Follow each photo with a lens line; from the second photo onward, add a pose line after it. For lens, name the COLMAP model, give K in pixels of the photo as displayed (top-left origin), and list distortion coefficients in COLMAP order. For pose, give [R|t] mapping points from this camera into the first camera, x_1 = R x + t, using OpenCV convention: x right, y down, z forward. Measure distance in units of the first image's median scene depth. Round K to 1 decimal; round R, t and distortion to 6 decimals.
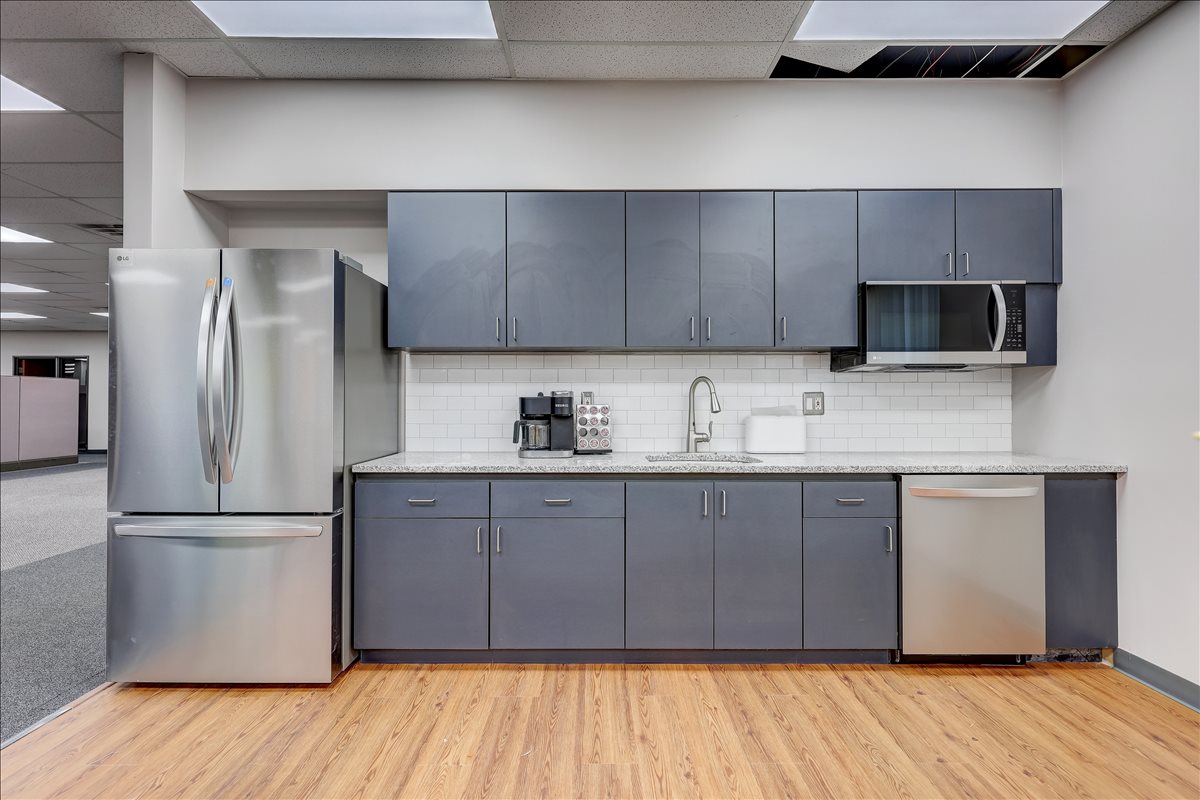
lens RADIAL K [[573.6, 0, 592.0], [0, 573.6, 395.4], [0, 0, 1]] dist [-0.001374, -0.000017]
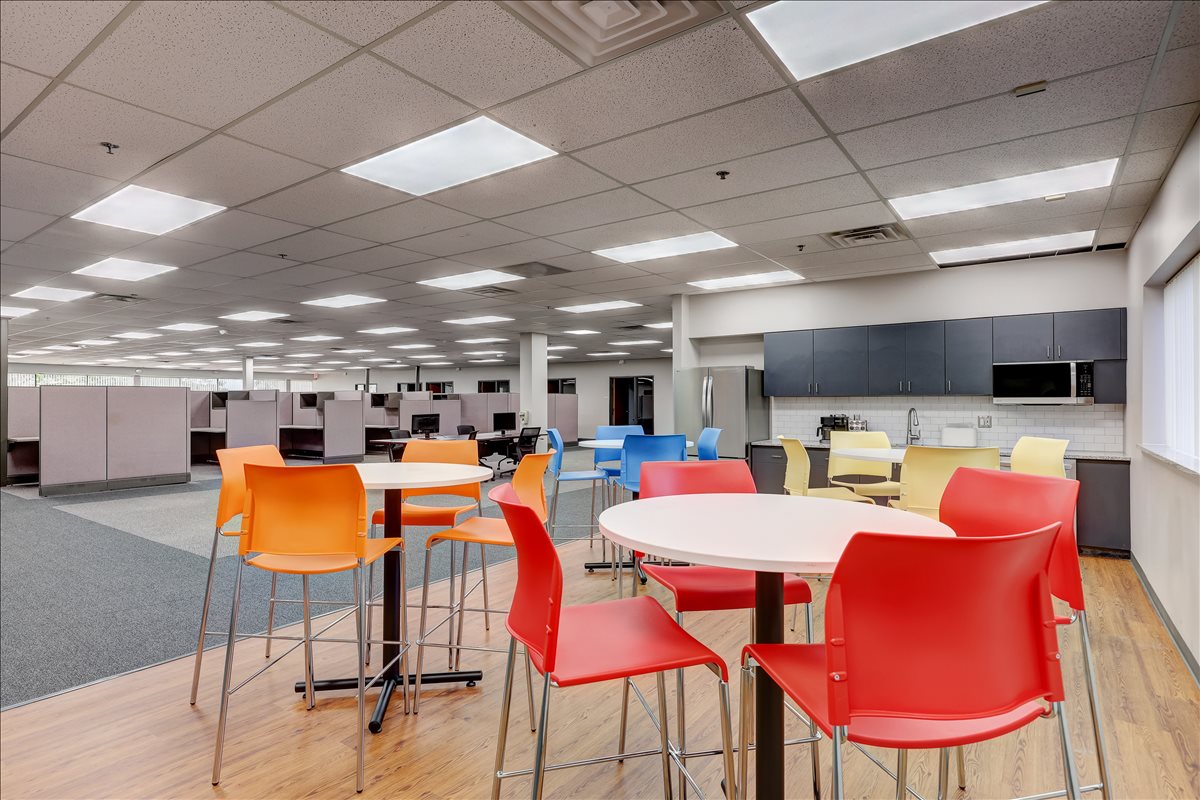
lens RADIAL K [[614.7, 0, 588.7], [0, 614.7, 399.0], [0, 0, 1]] dist [0.007003, 0.000555]
pose [[0.816726, -0.001701, -0.577024, 0.536111], [0.002867, 0.999995, 0.001111, -0.073058], [0.577019, -0.002562, 0.816727, -1.546229]]
